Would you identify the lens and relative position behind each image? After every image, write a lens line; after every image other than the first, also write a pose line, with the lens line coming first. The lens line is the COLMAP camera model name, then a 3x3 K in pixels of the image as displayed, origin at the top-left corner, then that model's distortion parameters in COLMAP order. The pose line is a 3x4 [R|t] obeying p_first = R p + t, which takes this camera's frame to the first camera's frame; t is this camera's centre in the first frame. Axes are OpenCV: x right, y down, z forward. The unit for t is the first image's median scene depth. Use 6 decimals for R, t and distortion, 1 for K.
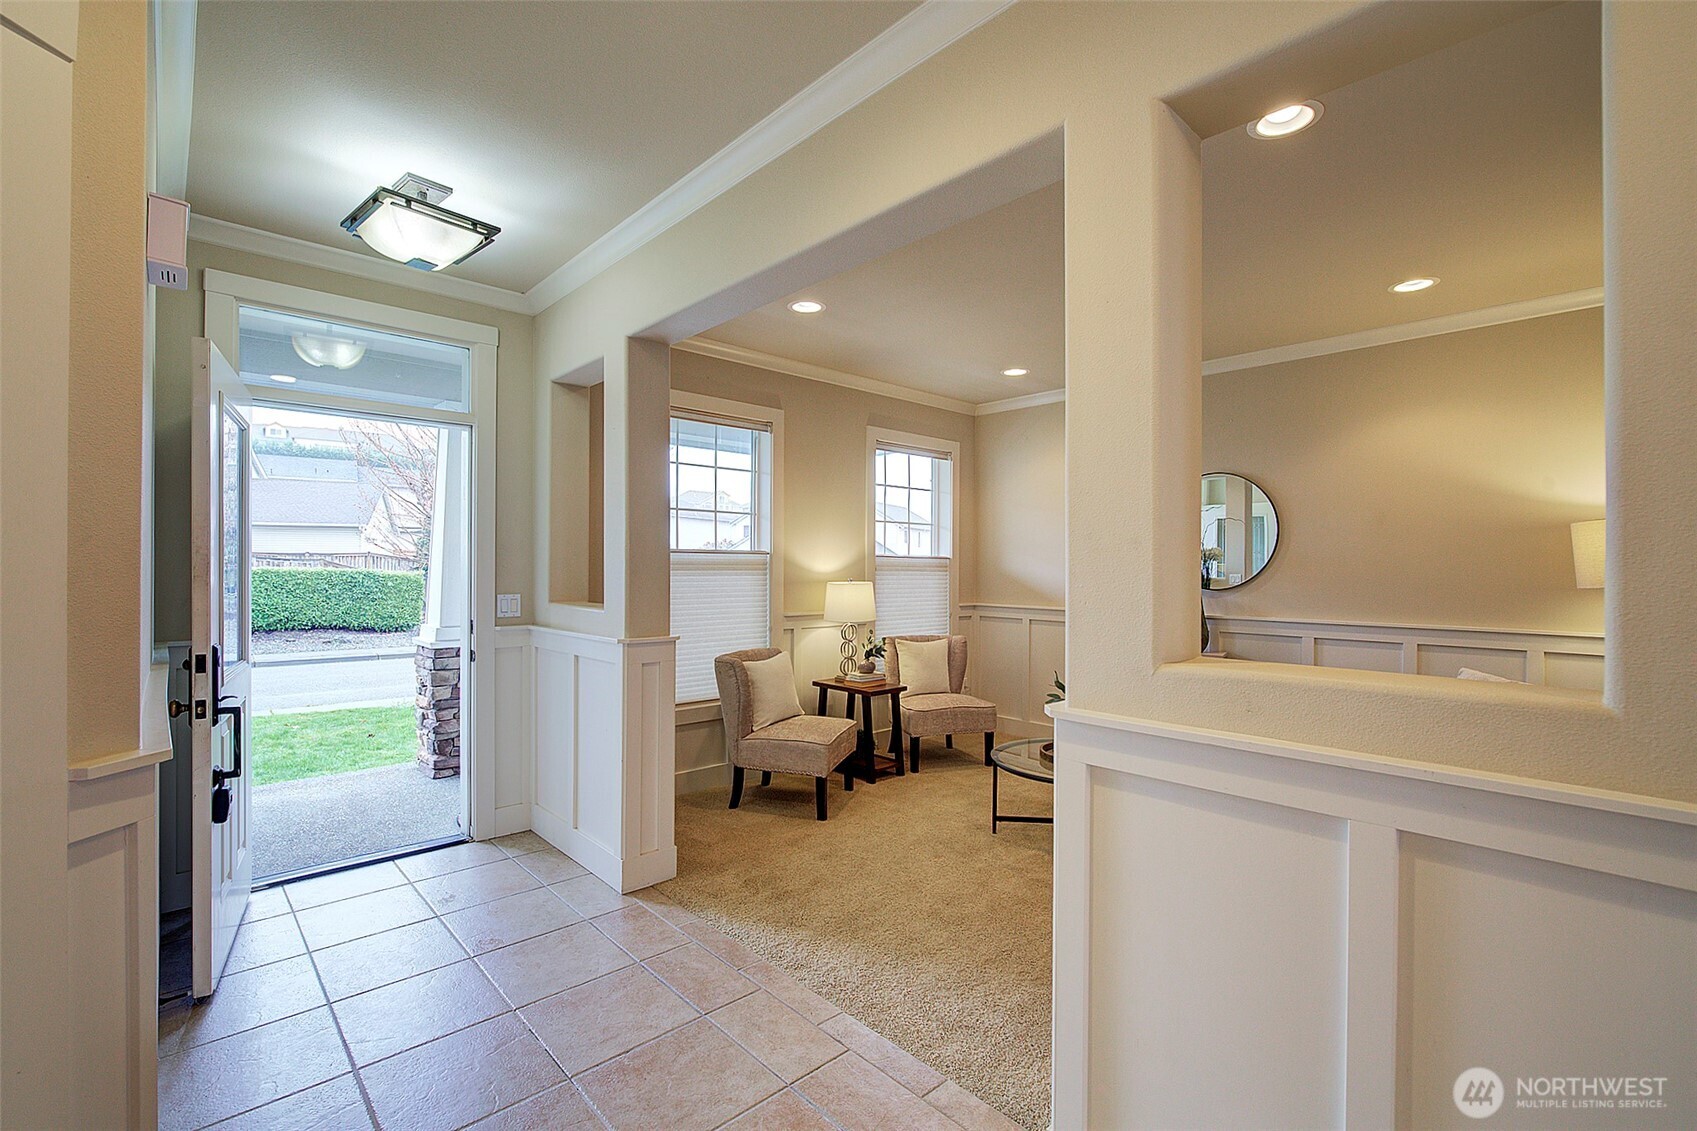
lens RADIAL K [[753.2, 0, 843.4], [0, 753.2, 561.6], [0, 0, 1]] dist [-0.000493, 0.000021]
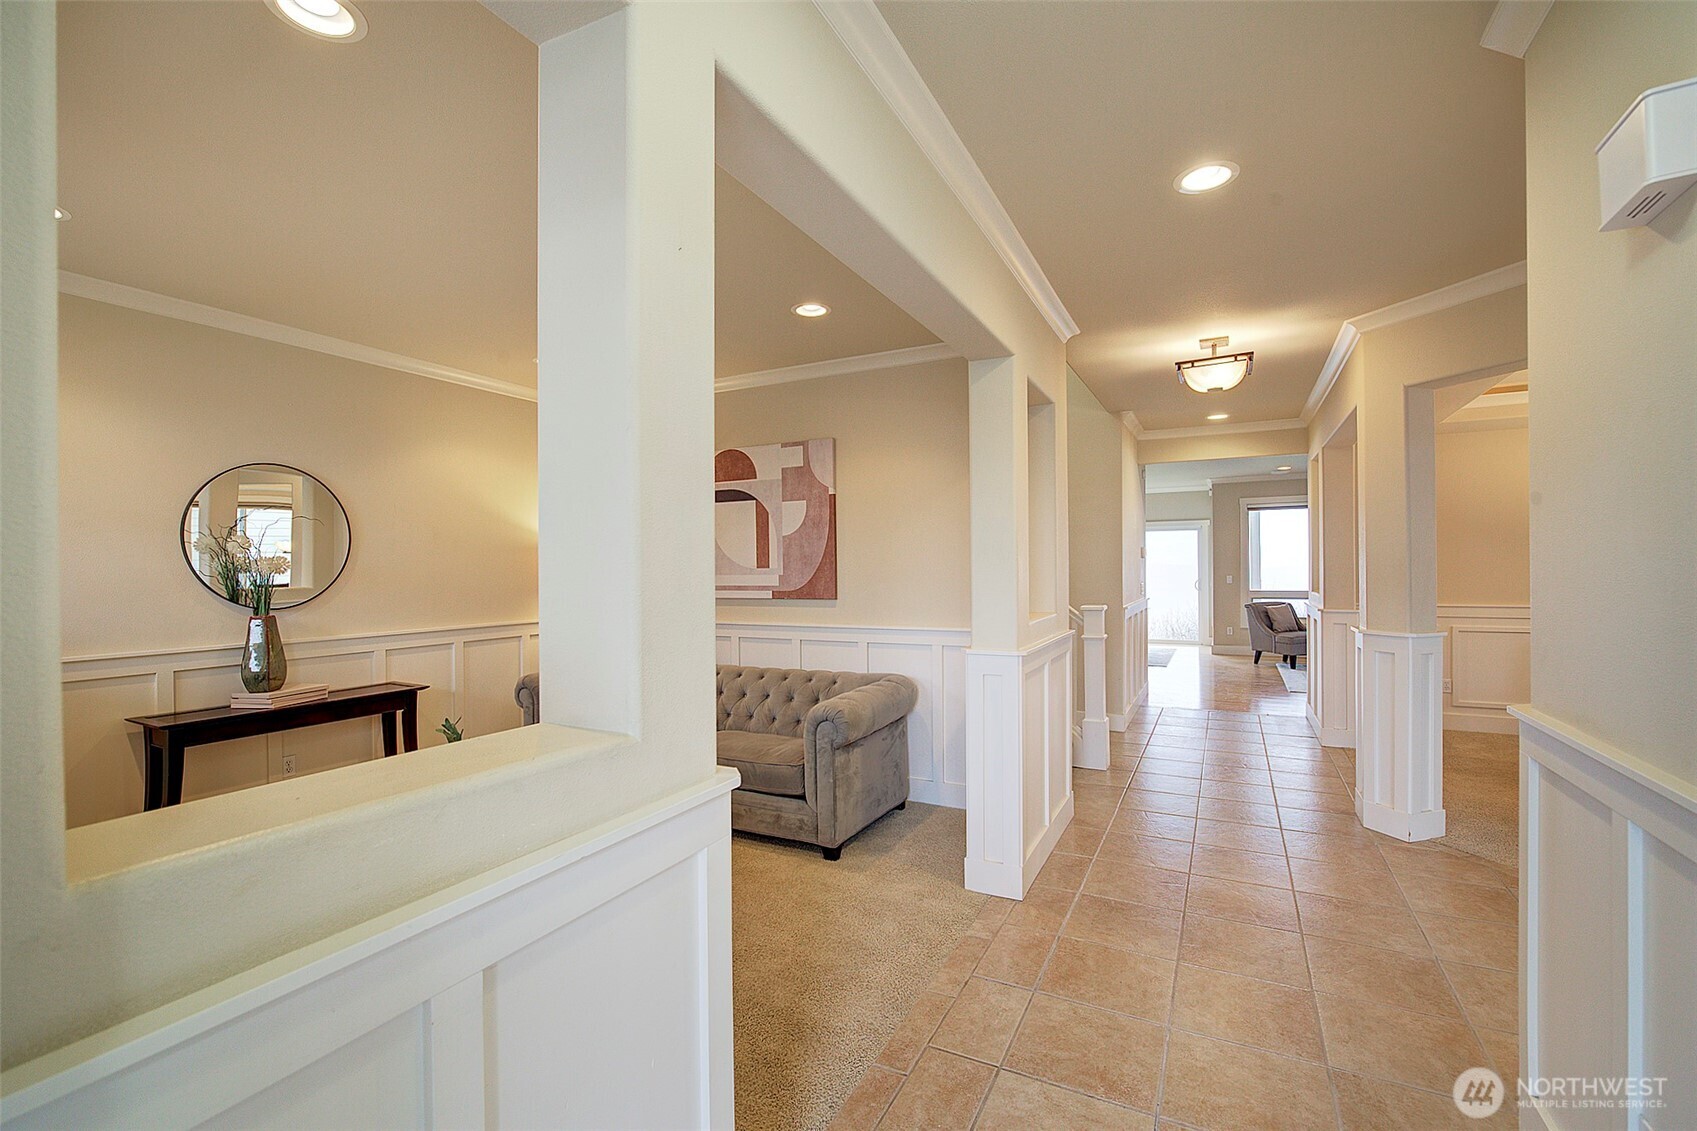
lens RADIAL K [[753.2, 0, 843.4], [0, 753.2, 561.6], [0, 0, 1]] dist [-0.000493, 0.000021]
pose [[-0.347672, 0.002073, 0.937614, -0.707445], [0.001394, 0.999998, -0.001694, -0.017925], [-0.937615, 0.000718, -0.347674, 1.068797]]
